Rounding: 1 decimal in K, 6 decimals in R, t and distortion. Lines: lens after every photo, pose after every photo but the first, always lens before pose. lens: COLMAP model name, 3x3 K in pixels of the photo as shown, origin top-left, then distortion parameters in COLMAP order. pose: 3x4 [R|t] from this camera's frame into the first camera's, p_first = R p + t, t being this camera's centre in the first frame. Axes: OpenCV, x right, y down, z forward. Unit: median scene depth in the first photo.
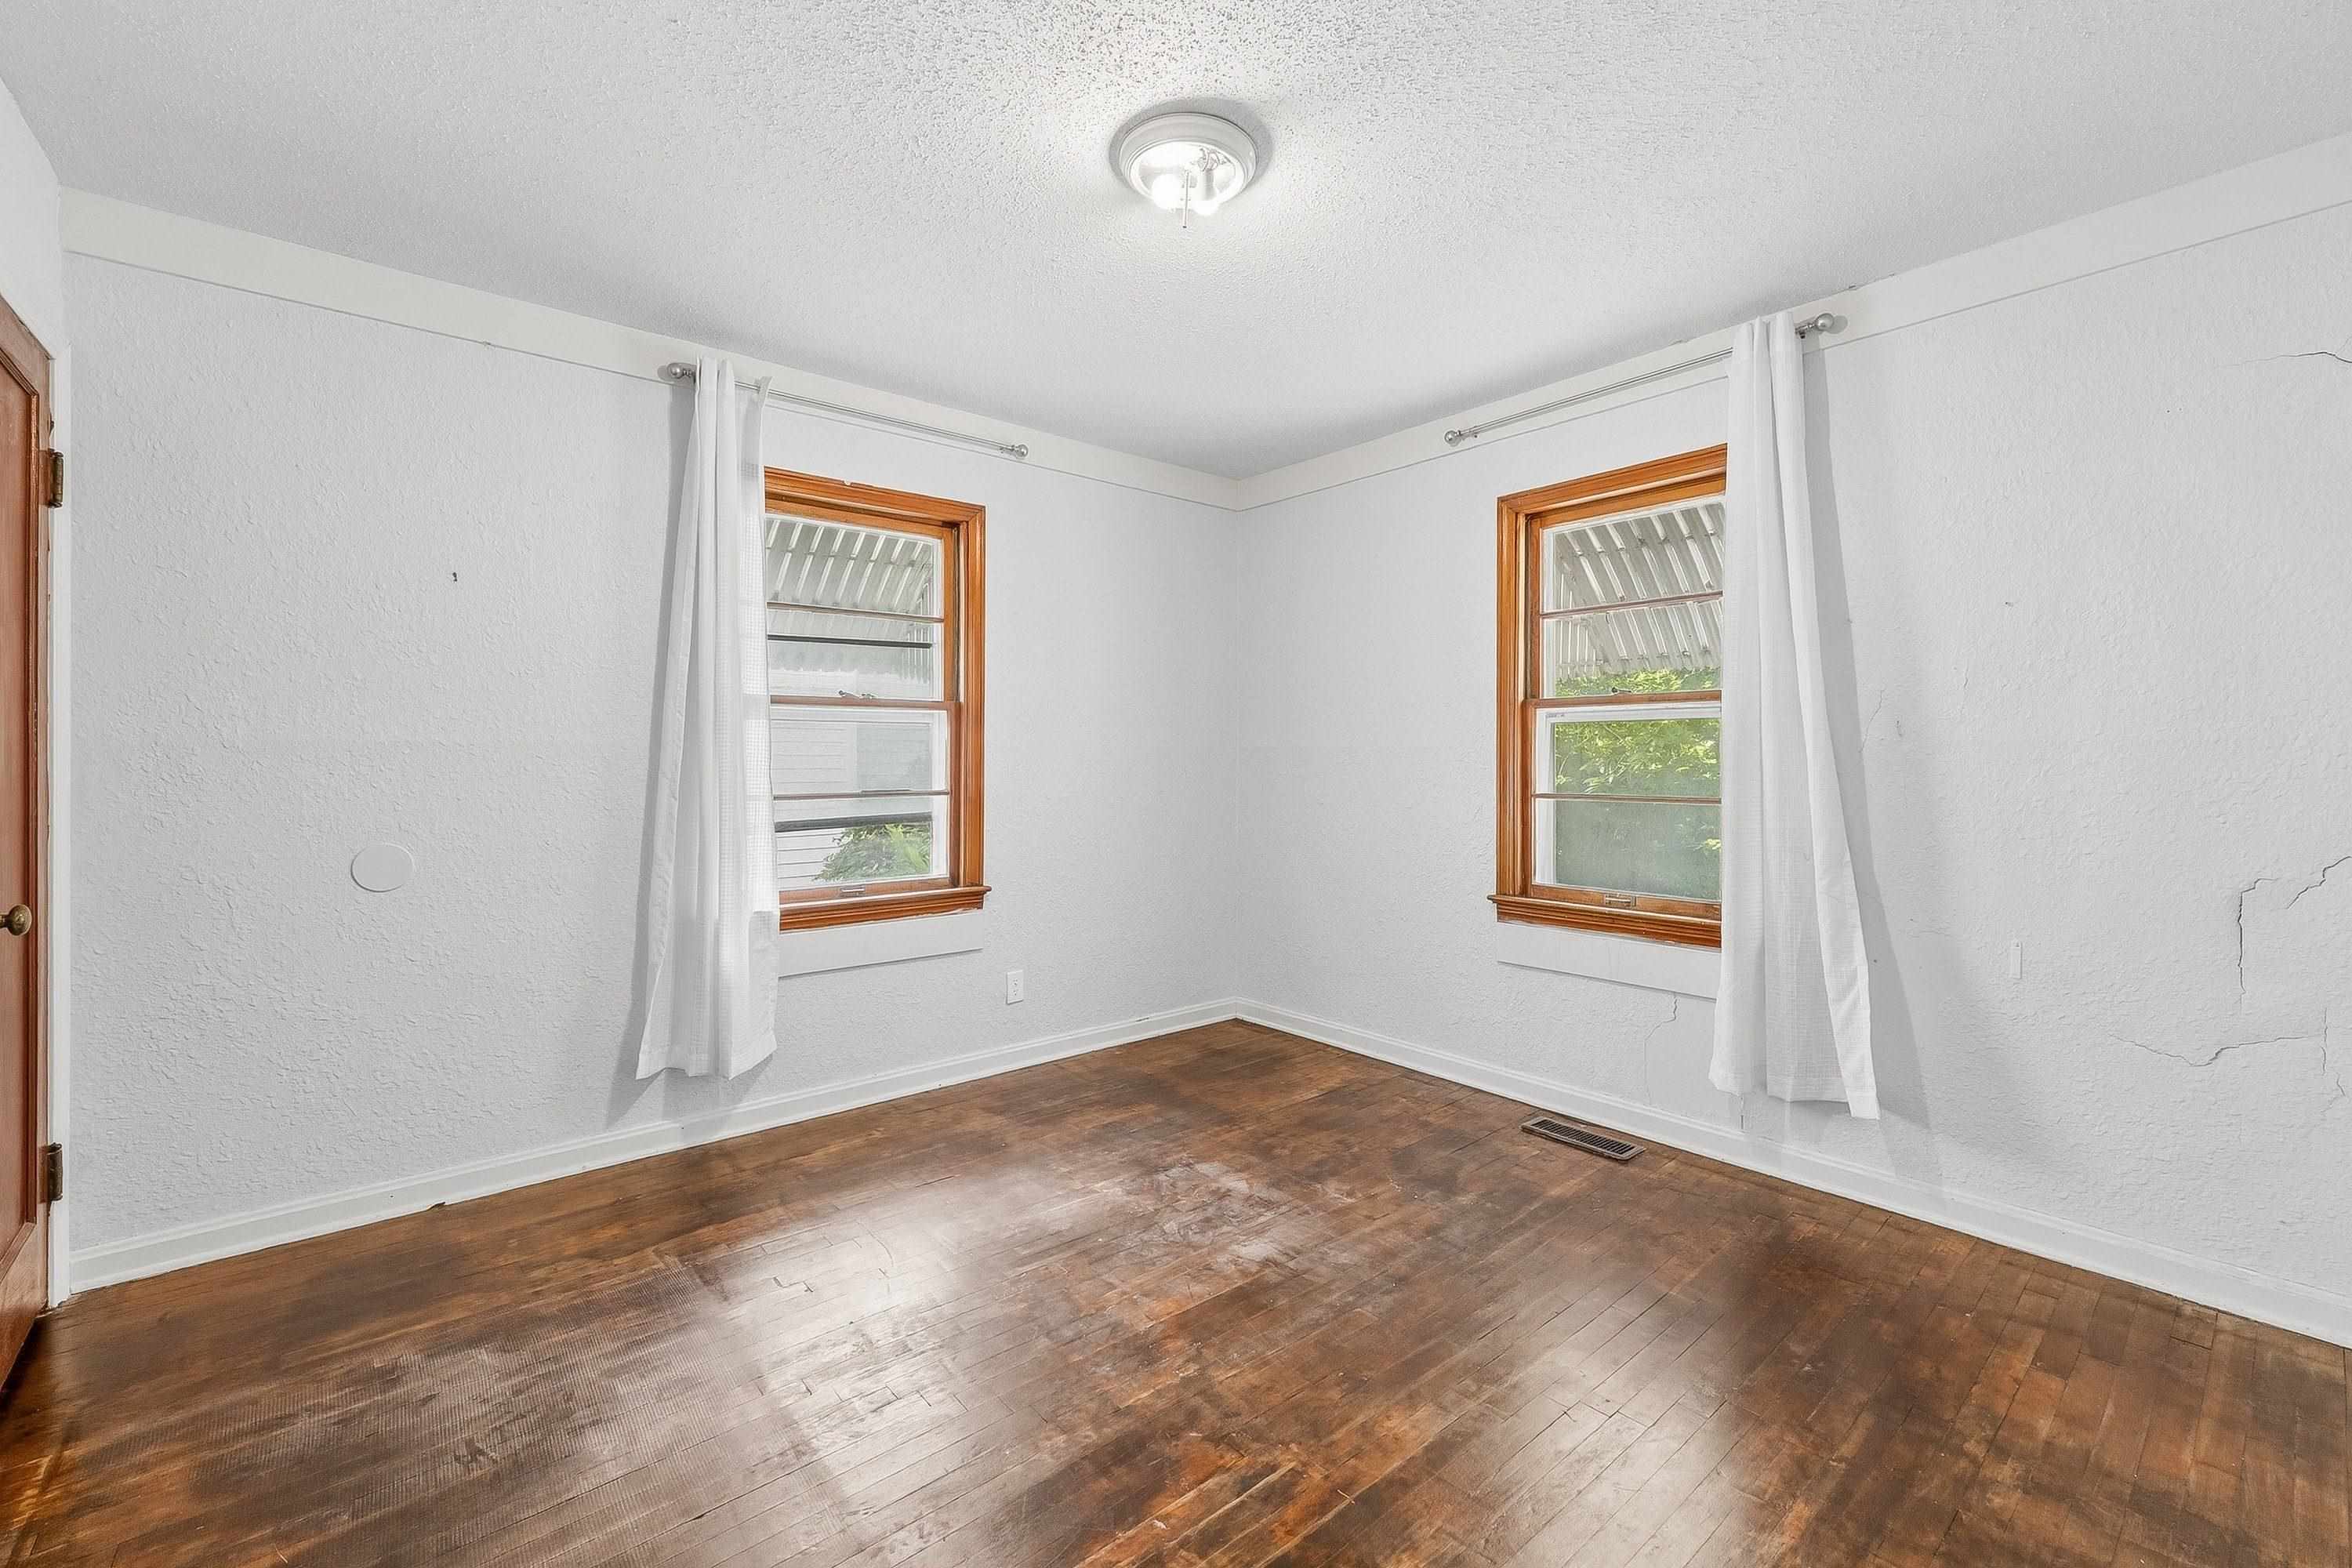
lens RADIAL K [[955.7, 0, 1179.0], [0, 955.7, 770.6], [0, 0, 1]] dist [-0.001431, 0.000274]
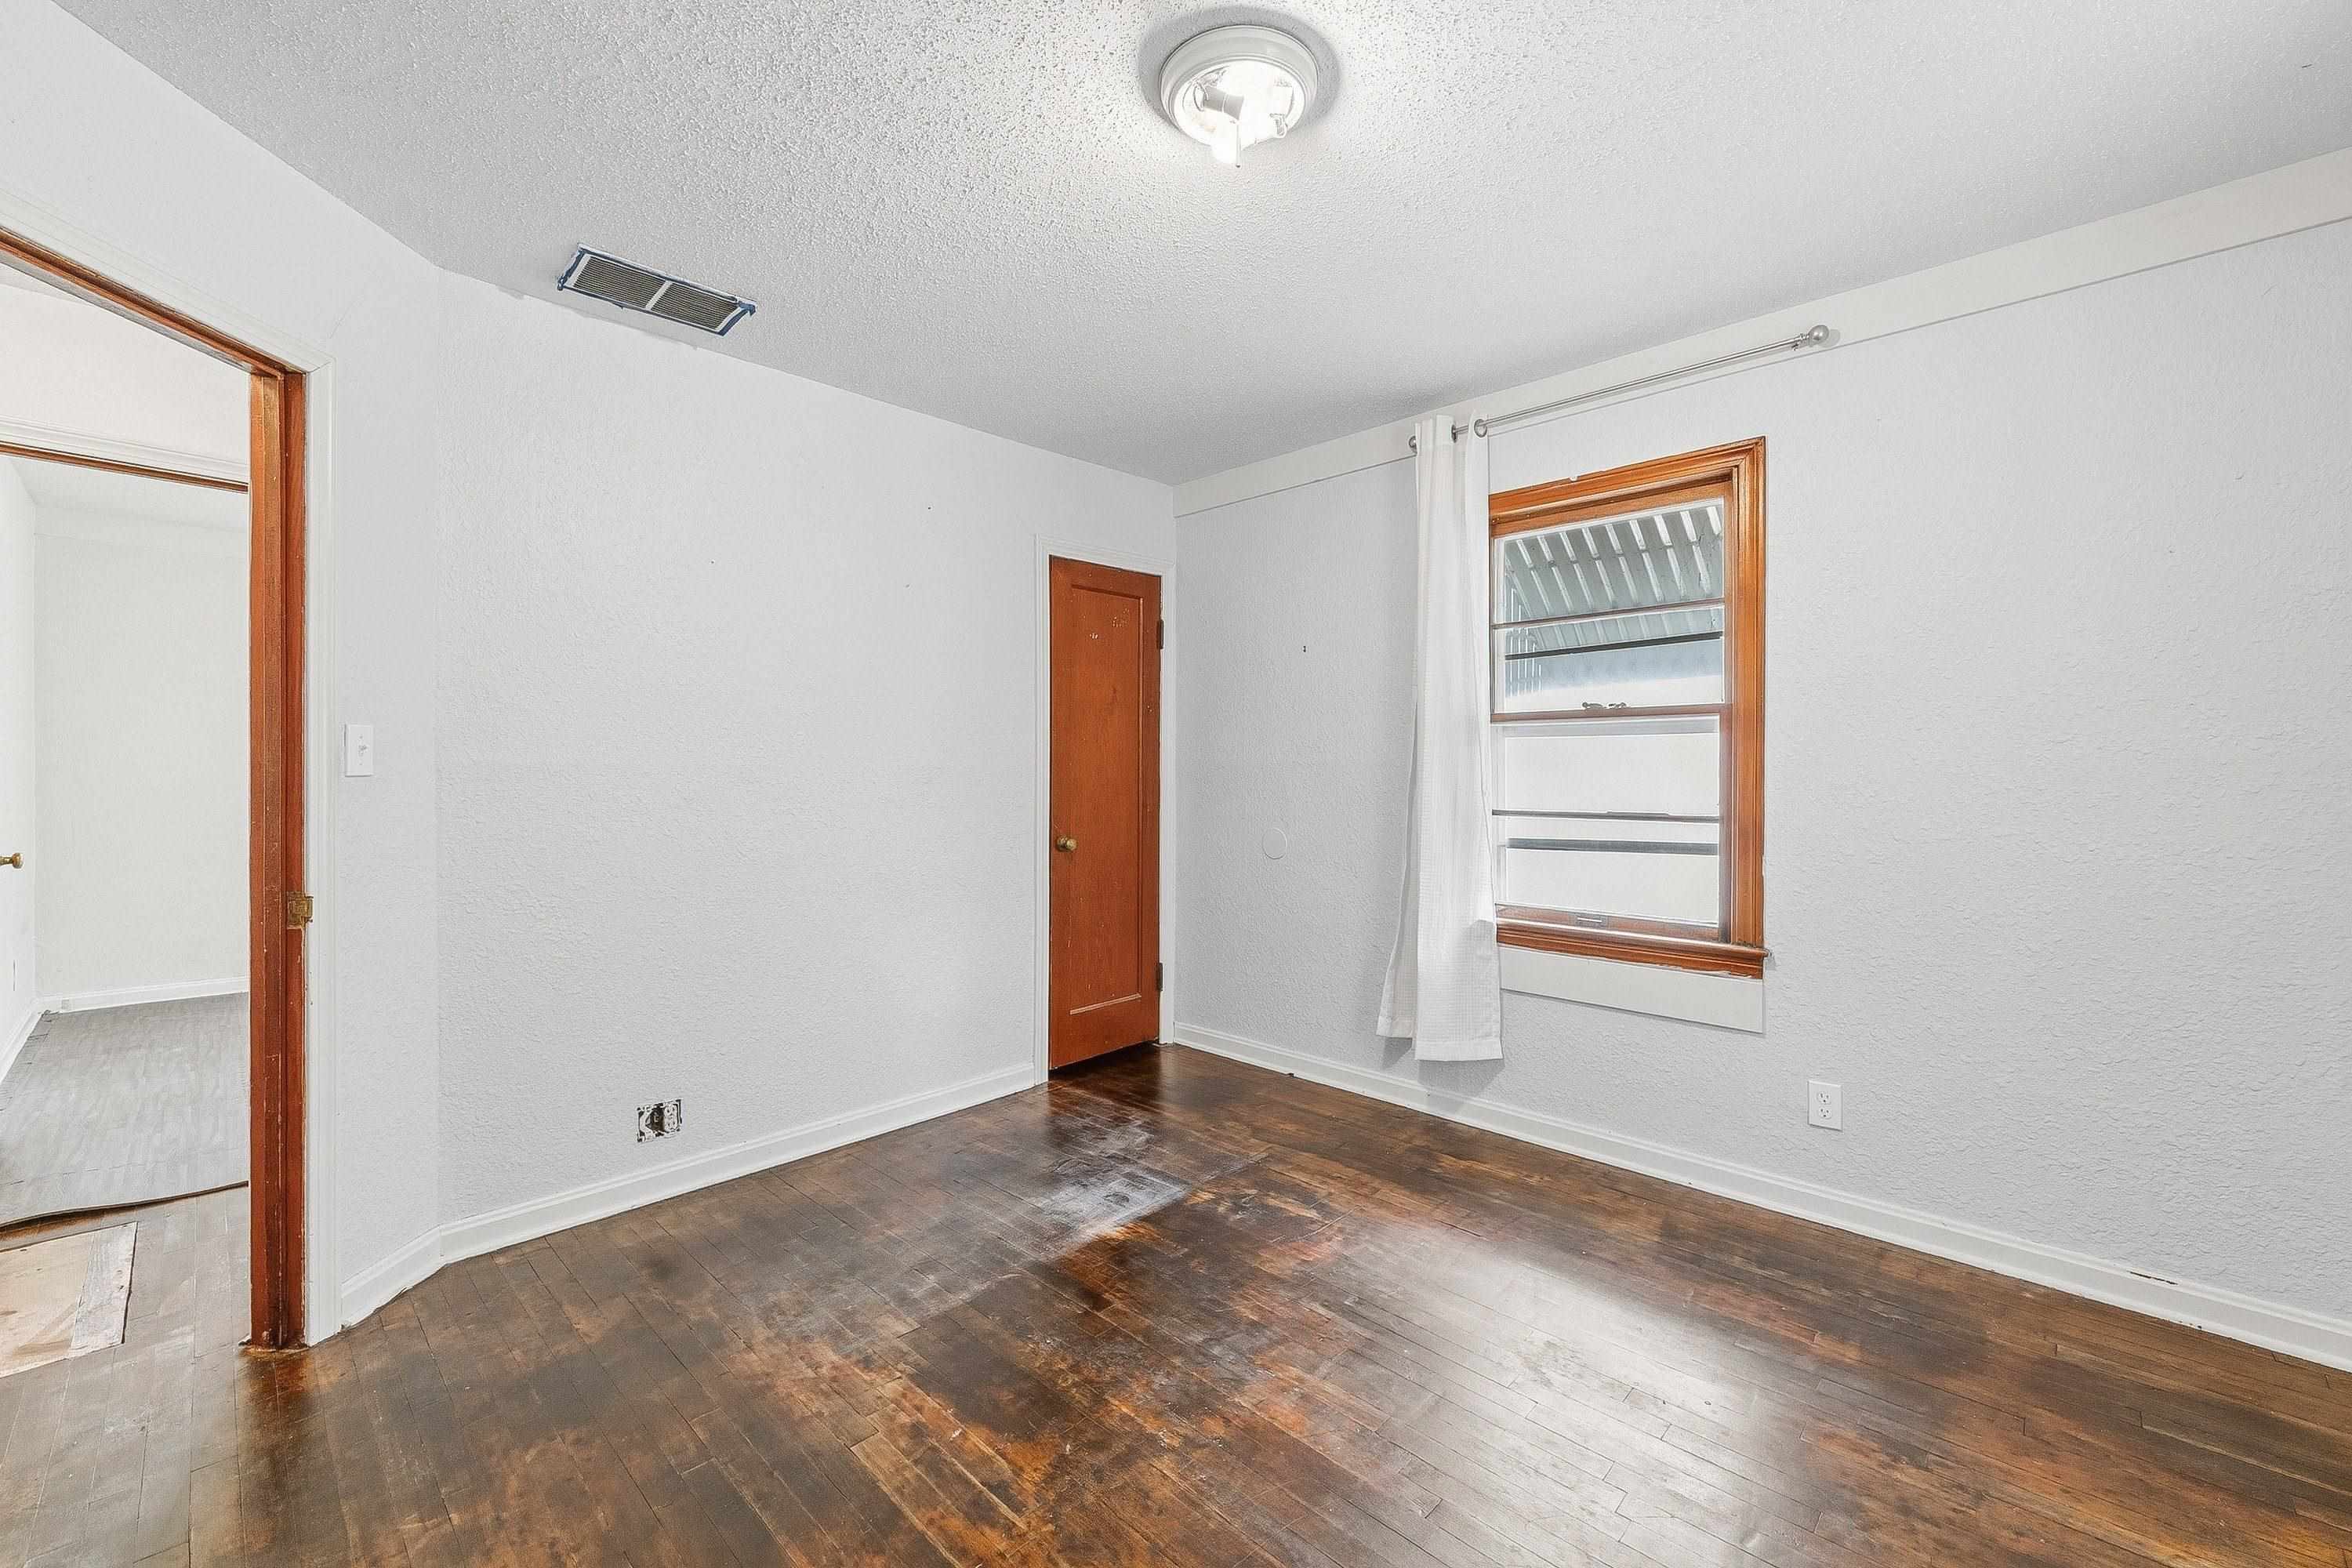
lens RADIAL K [[955.7, 0, 1187.3], [0, 955.7, 781.9], [0, 0, 1]] dist [-0.001431, 0.000274]
pose [[0.113988, 0.012671, -0.993401, 0.559493], [-0.020310, 0.999739, 0.010422, -0.008599], [0.993274, 0.018988, 0.114216, 0.549371]]
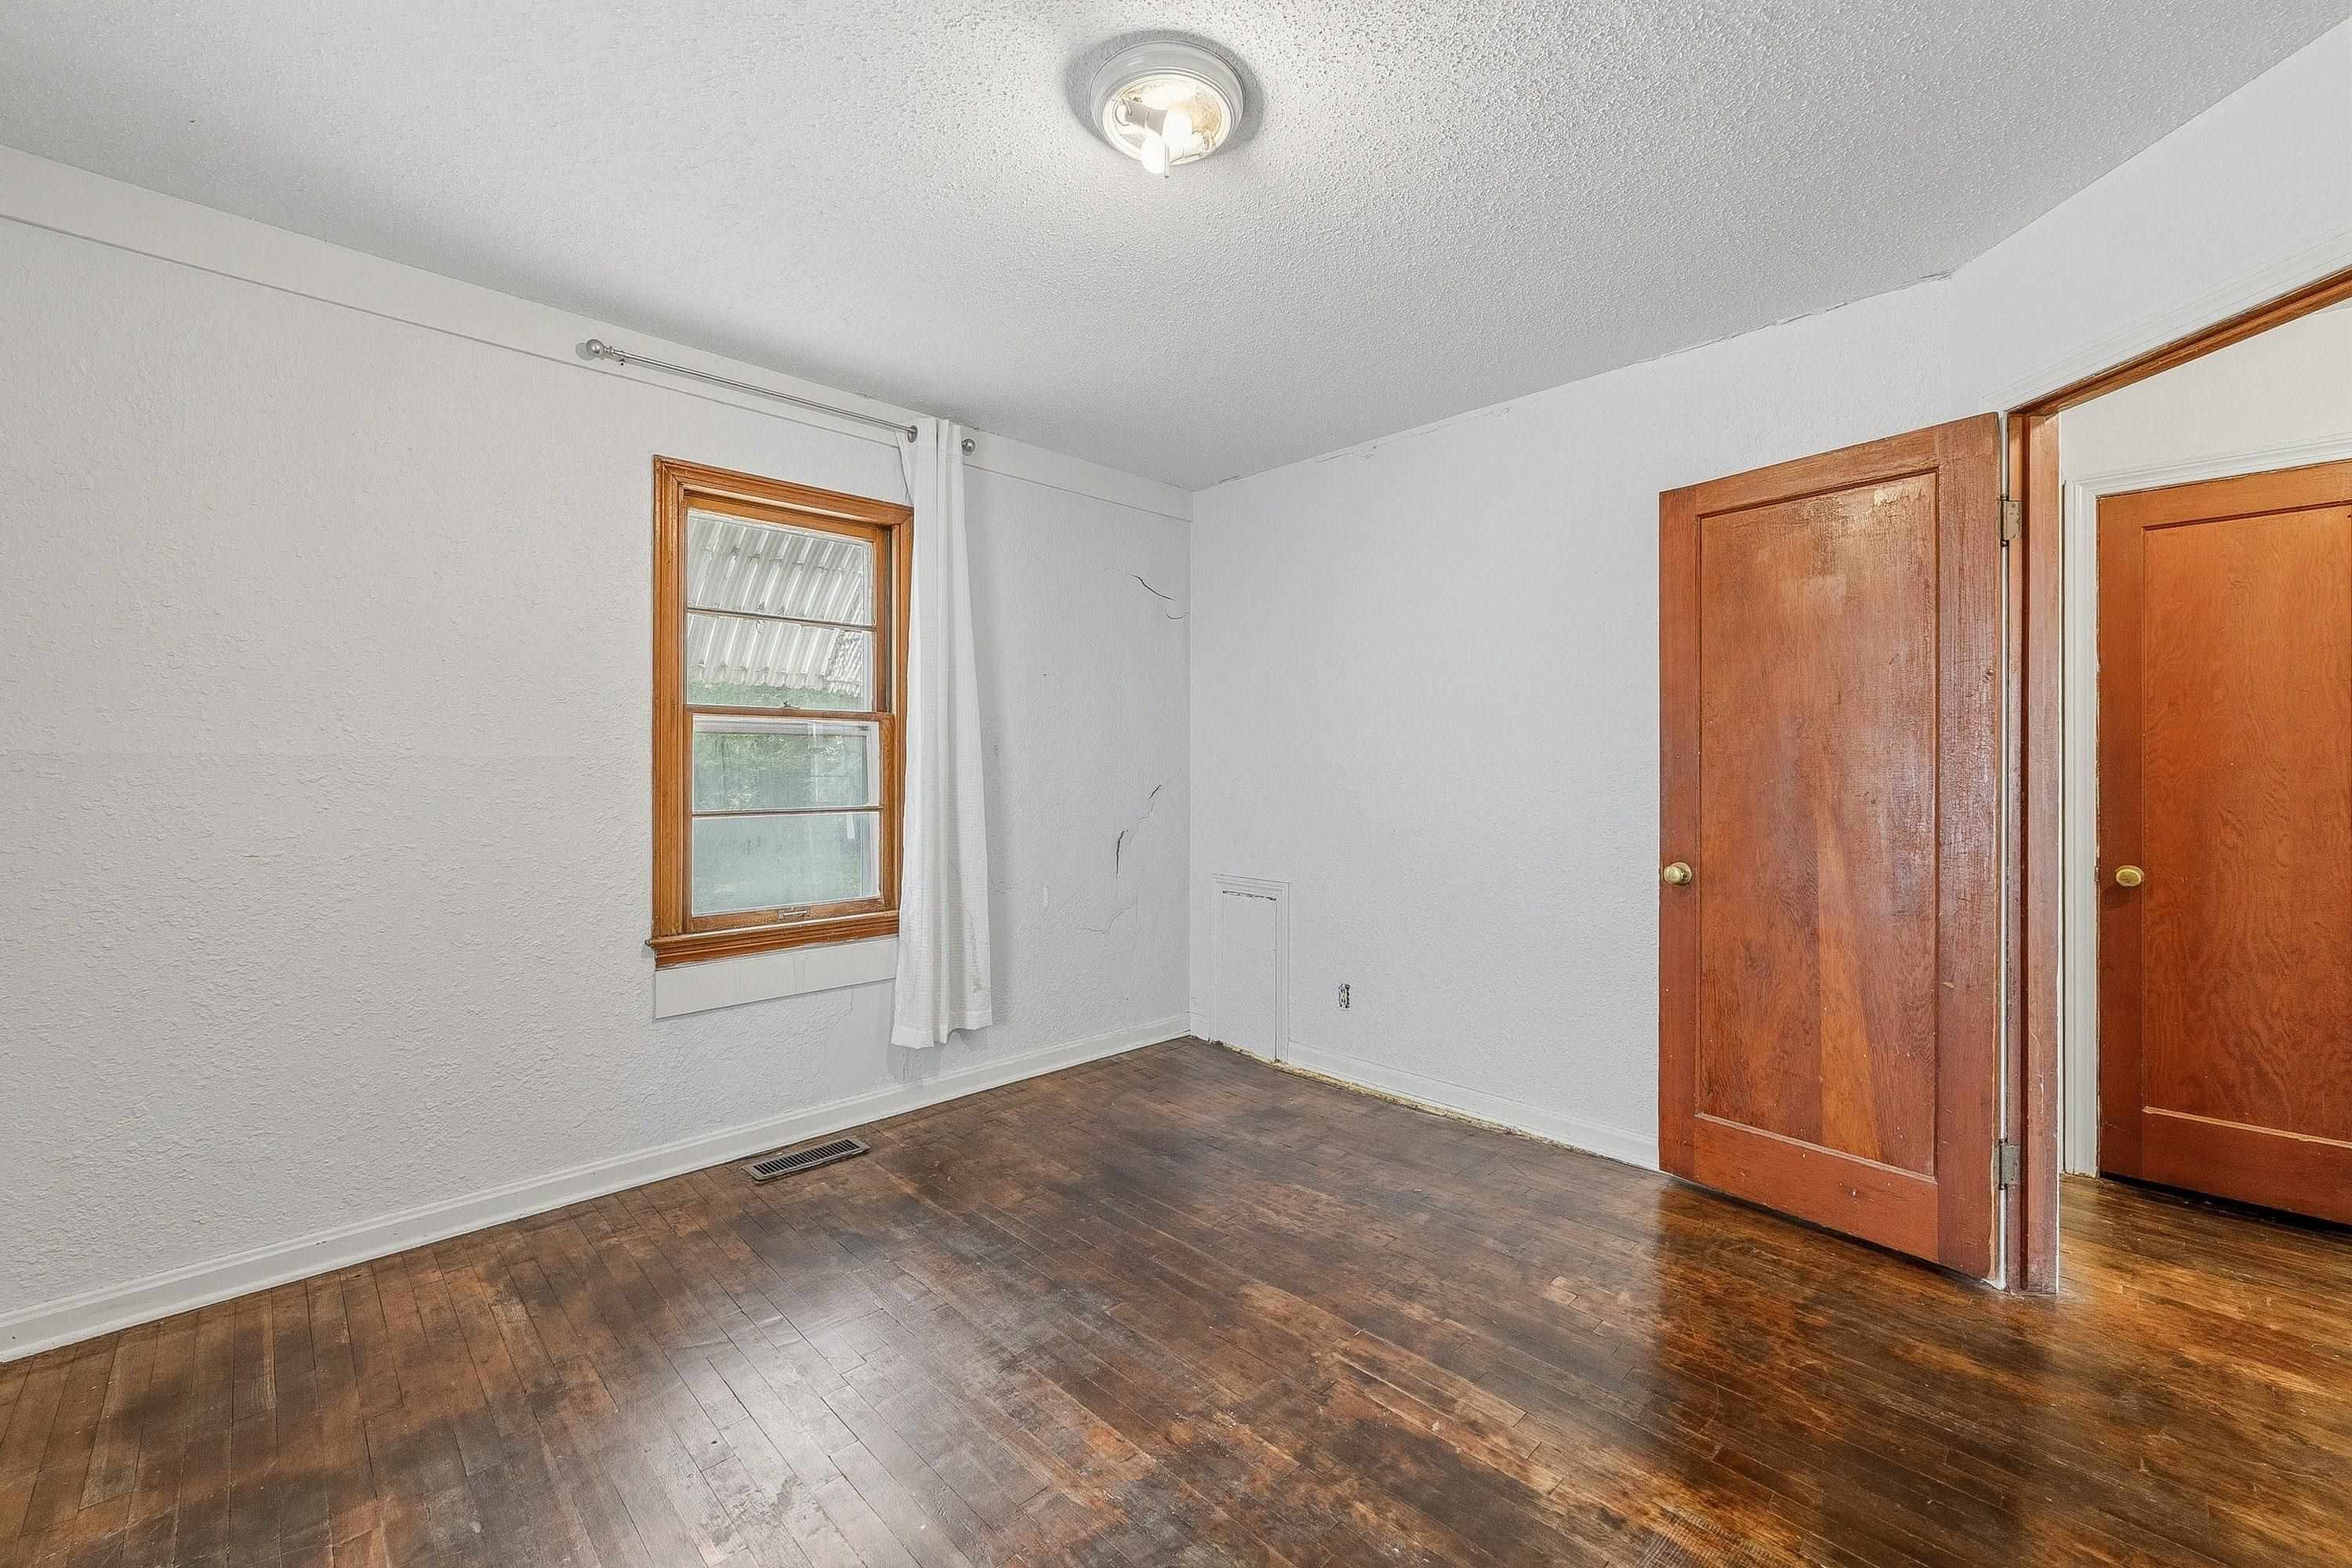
lens RADIAL K [[955.7, 0, 1164.4], [0, 955.7, 776.0], [0, 0, 1]] dist [-0.001431, 0.000274]
pose [[-0.062485, -0.010896, 0.997986, -0.566802], [0.013035, 0.999846, 0.011732, -0.014928], [-0.997961, 0.013742, -0.062334, 0.678294]]
